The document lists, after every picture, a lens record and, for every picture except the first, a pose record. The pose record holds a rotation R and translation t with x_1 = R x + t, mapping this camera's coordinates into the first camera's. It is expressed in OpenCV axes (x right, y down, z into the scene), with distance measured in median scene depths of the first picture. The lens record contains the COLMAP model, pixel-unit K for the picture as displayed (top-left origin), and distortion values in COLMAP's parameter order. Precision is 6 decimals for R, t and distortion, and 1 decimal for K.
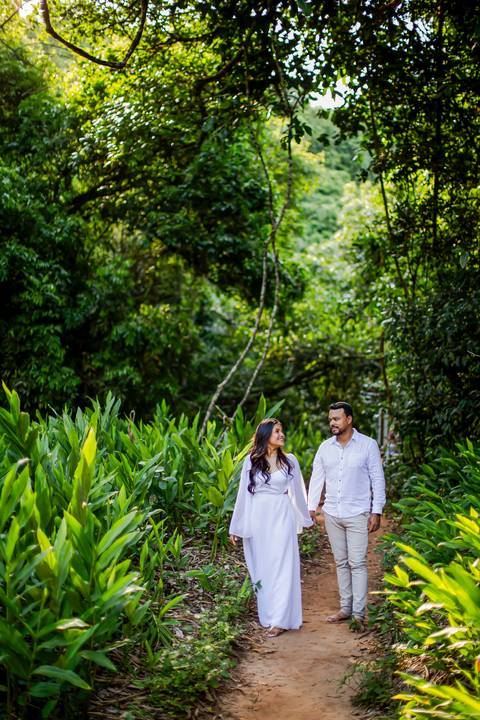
lens RADIAL K [[1536.8, 0, 239.5], [0, 1536.8, 359.7], [0, 0, 1]] dist [0.041388, 0.000000]
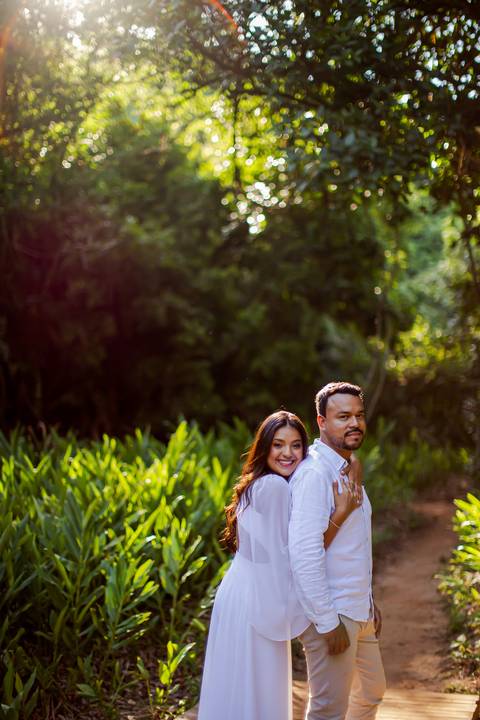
lens RADIAL K [[1536.8, 0, 239.9], [0, 1536.8, 361.6], [0, 0, 1]] dist [0.041388, 0.000000]
pose [[0.997065, -0.027037, -0.071631, -0.004554], [0.026283, 0.999589, -0.011448, -0.005920], [0.071911, 0.009532, 0.997366, -0.157471]]
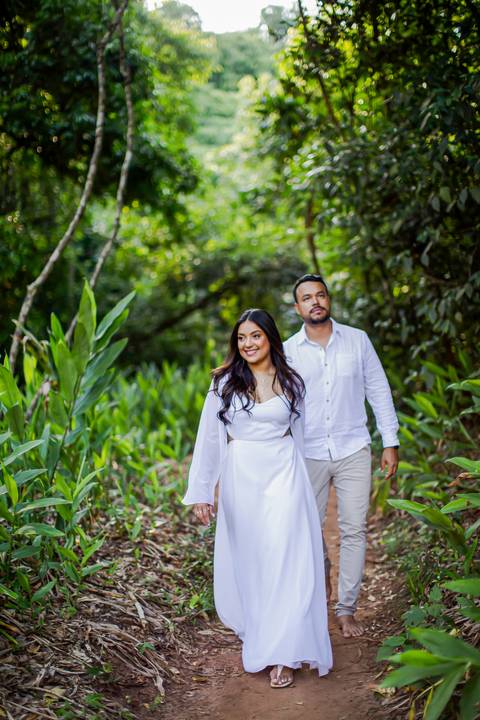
lens RADIAL K [[1536.8, 0, 240.1], [0, 1536.8, 360.1], [0, 0, 1]] dist [0.041388, 0.000000]
pose [[0.994927, -0.086873, 0.050732, 0.017602], [0.084896, 0.995590, 0.039905, 0.015202], [-0.053975, -0.035395, 0.997915, 0.244756]]
